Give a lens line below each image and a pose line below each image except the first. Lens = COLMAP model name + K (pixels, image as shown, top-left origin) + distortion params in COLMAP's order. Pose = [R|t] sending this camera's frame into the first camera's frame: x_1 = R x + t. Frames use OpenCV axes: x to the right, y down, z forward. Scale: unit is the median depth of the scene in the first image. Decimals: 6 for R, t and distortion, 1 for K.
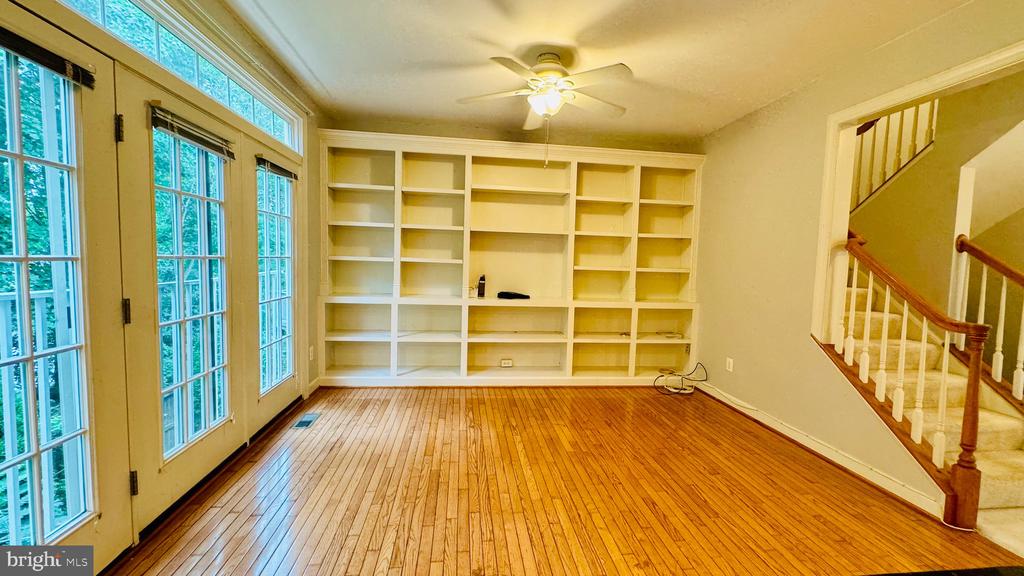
lens RADIAL K [[409.7, 0, 514.1], [0, 409.7, 289.4], [0, 0, 1]] dist [-0.002292, 0.000057]
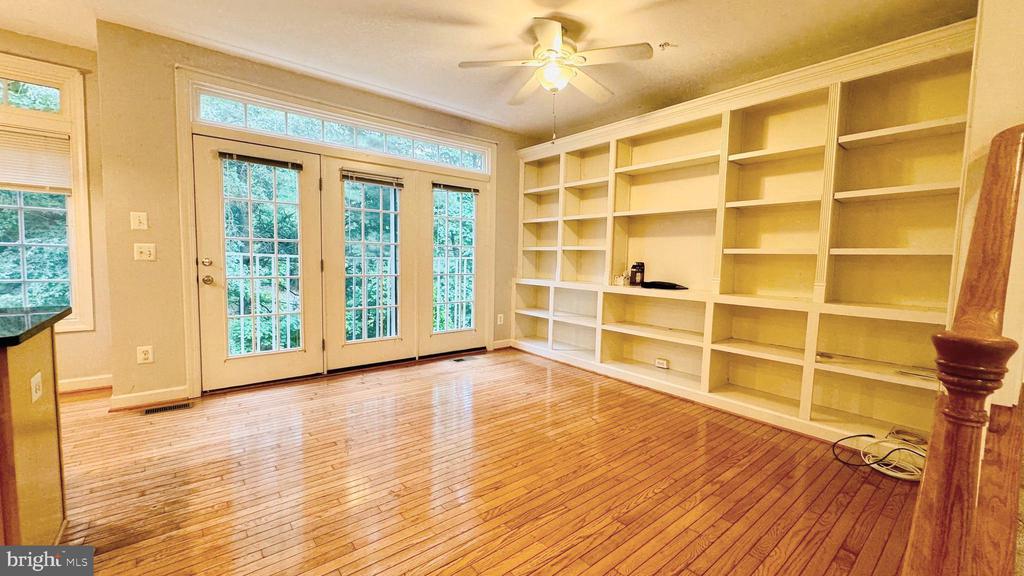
lens RADIAL K [[409.7, 0, 511.5], [0, 409.7, 284.1], [0, 0, 1]] dist [-0.002292, 0.000057]
pose [[0.534750, 0.035568, -0.844261, 0.608958], [-0.066645, 0.997777, -0.000177, 0.036191], [0.842378, 0.056361, 0.535932, 0.277939]]
